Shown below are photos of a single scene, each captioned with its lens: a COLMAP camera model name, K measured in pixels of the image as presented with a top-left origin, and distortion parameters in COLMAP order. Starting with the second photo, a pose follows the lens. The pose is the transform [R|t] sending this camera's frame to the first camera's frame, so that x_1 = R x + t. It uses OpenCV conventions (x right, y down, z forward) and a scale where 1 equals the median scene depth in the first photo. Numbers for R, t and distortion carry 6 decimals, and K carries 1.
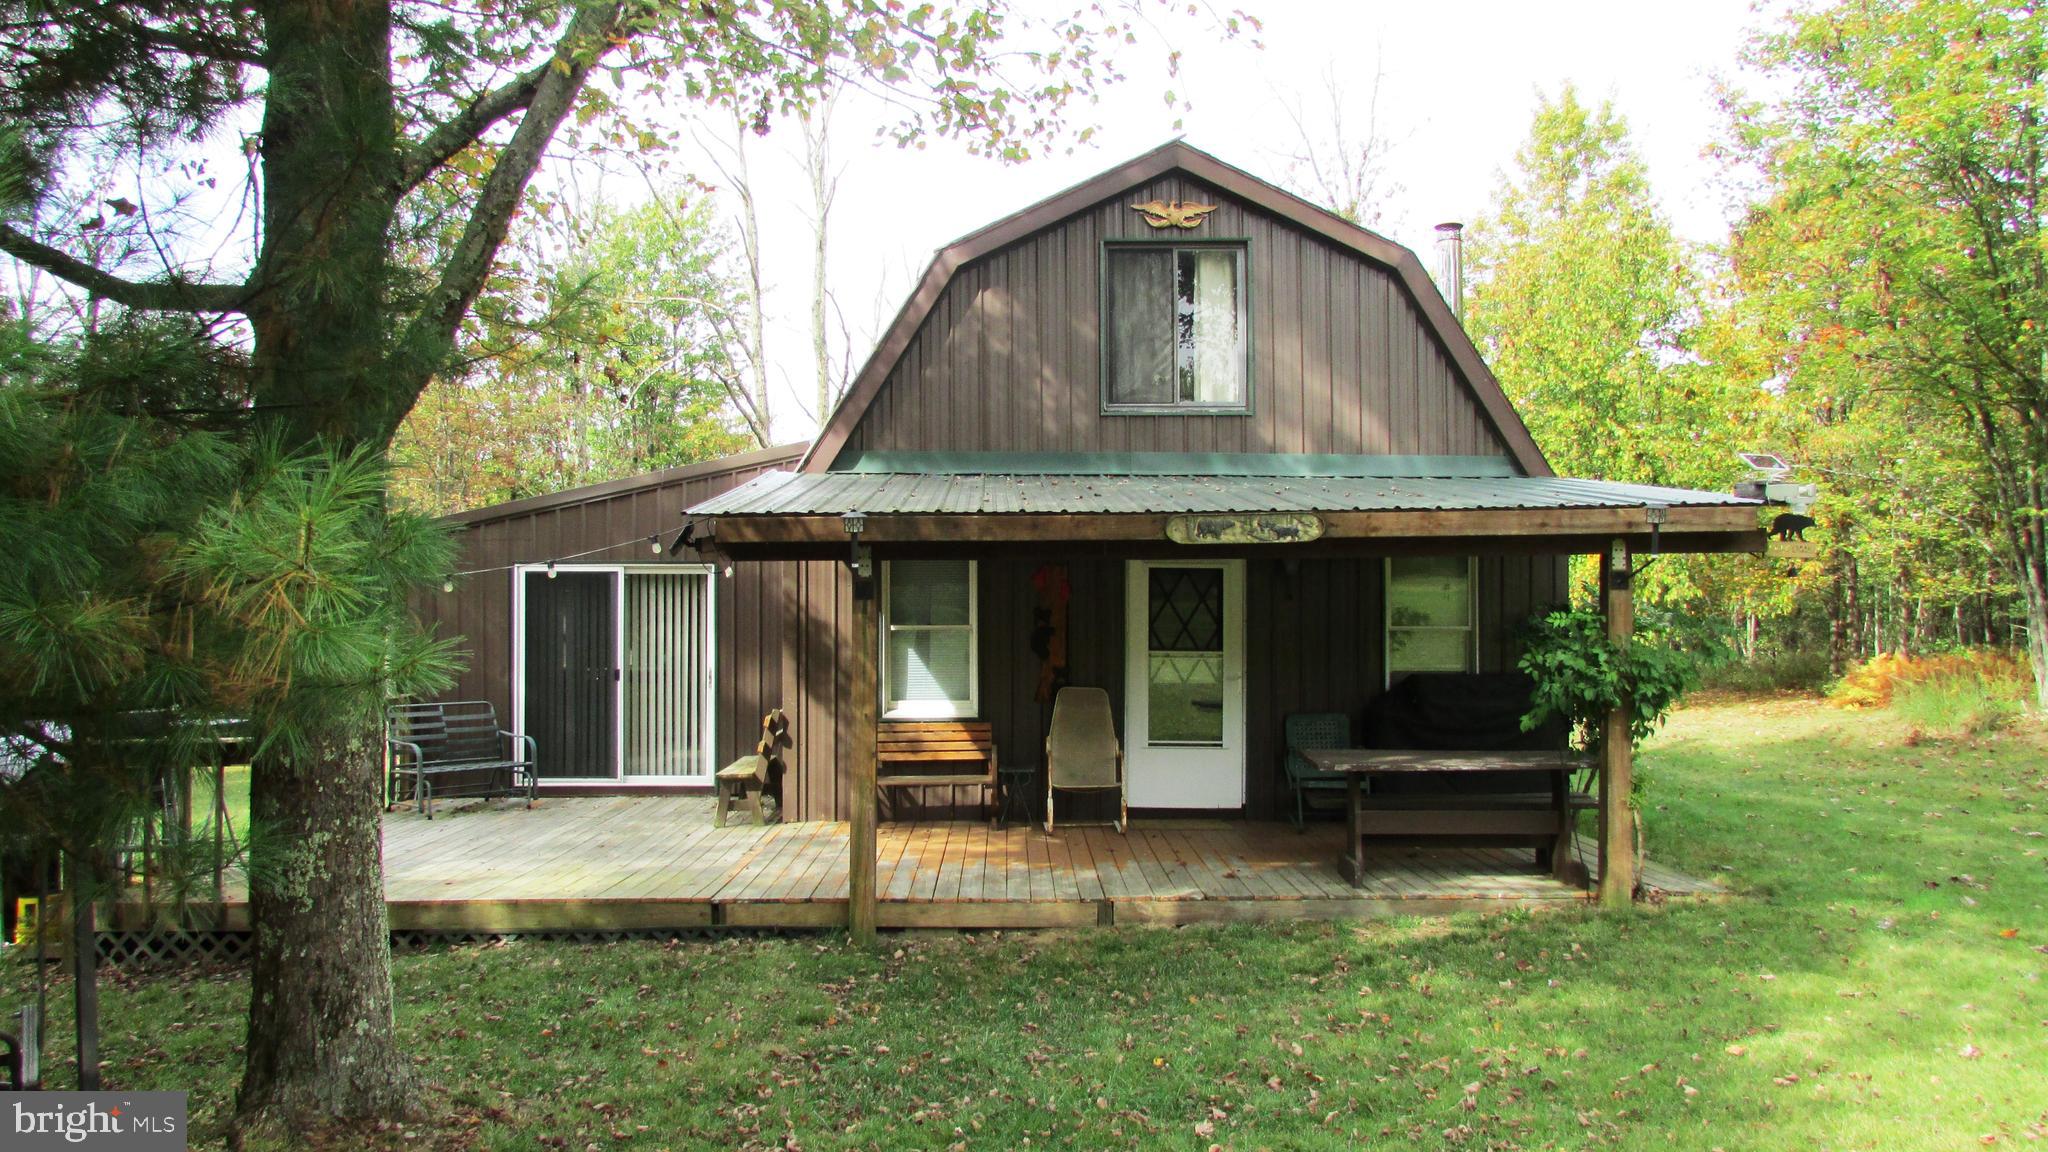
lens RADIAL K [[1497.7, 0, 1024.0], [0, 1497.7, 576.0], [0, 0, 1]] dist [-0.008238, -0.003194]
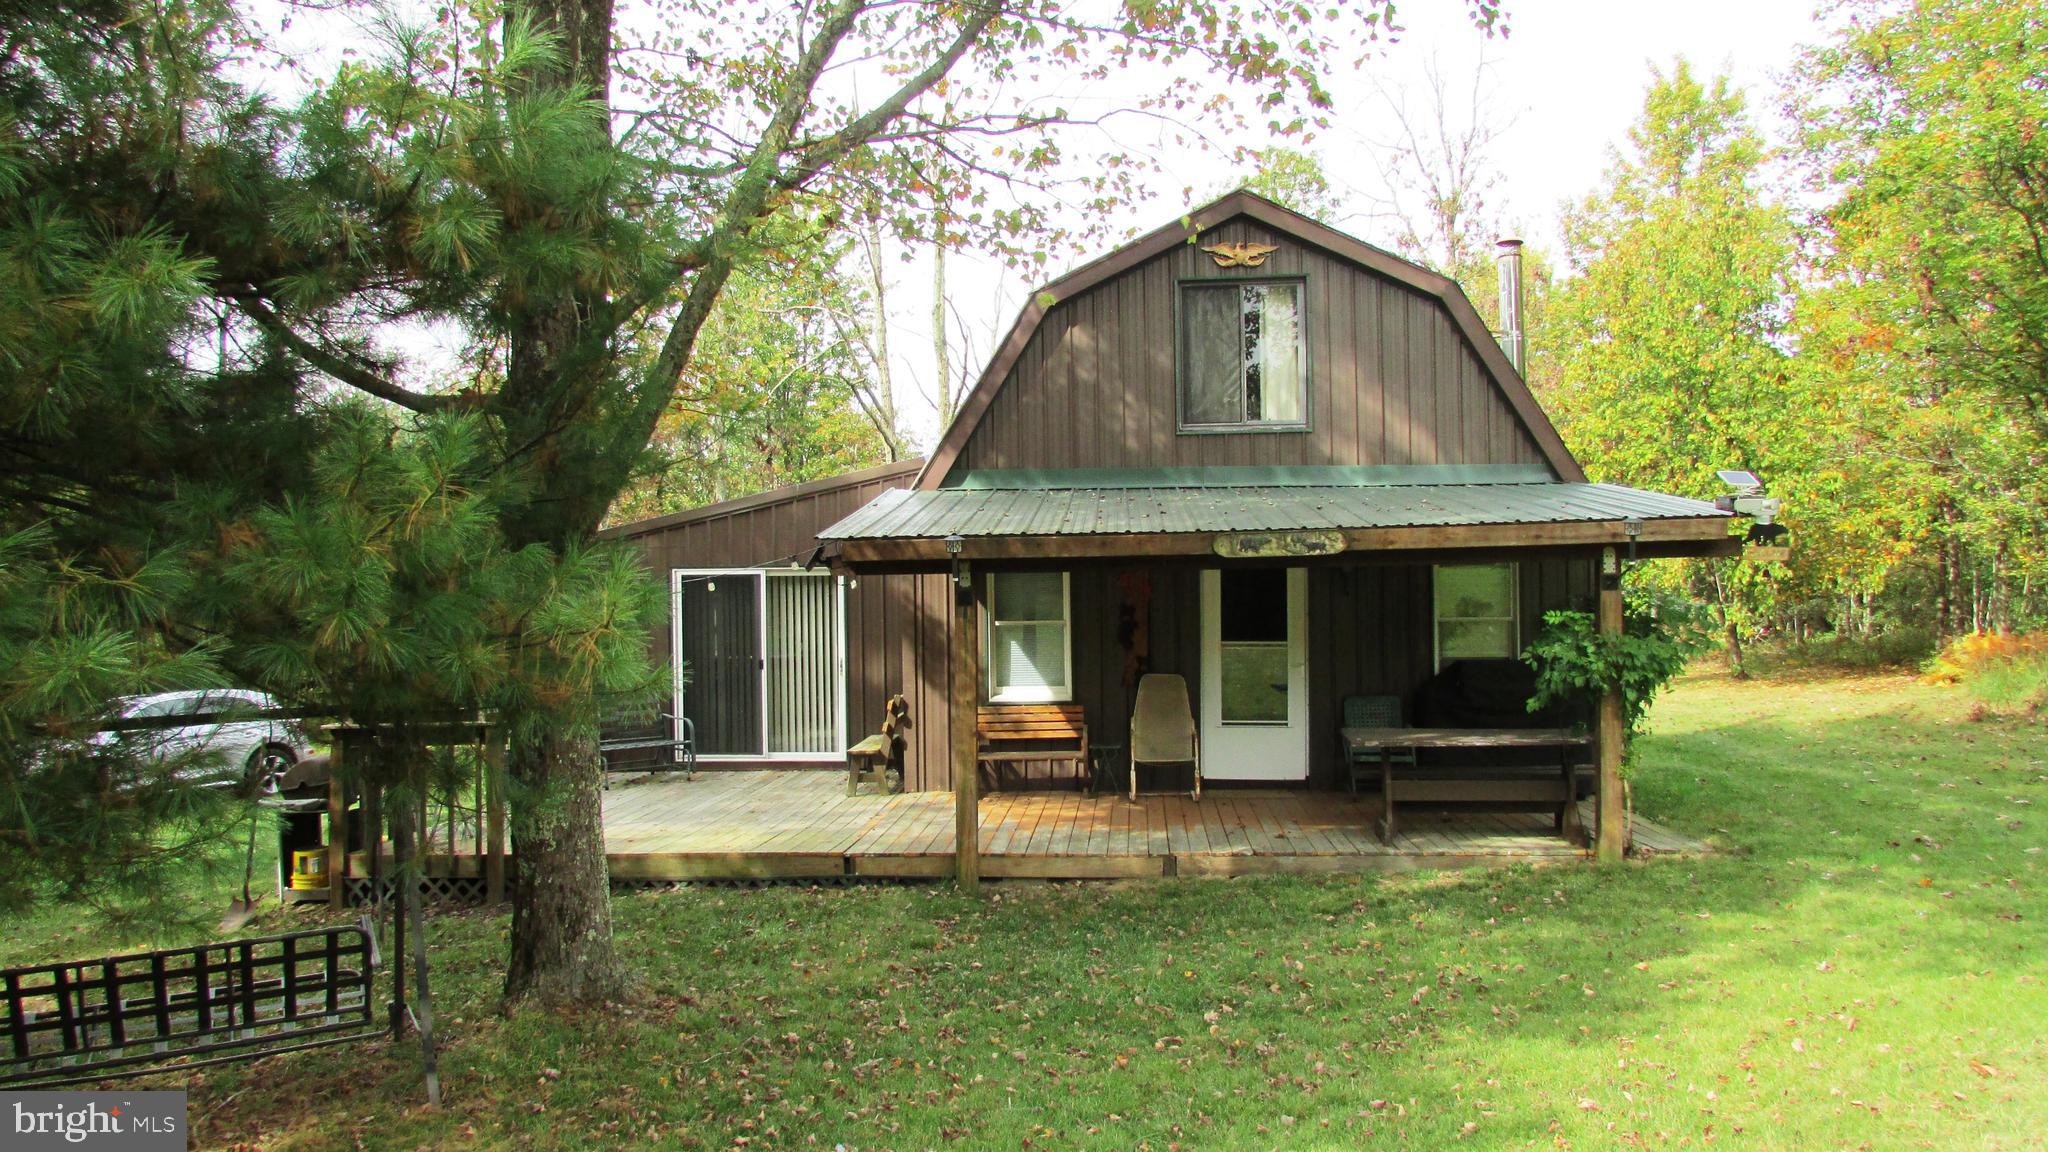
lens RADIAL K [[1497.7, 0, 1024.0], [0, 1497.7, 576.0], [0, 0, 1]] dist [-0.008238, -0.003194]
pose [[0.996206, -0.012240, -0.086163, 0.032882], [0.013539, 0.999803, 0.014509, -0.018377], [0.085969, -0.015620, 0.996175, -0.144303]]
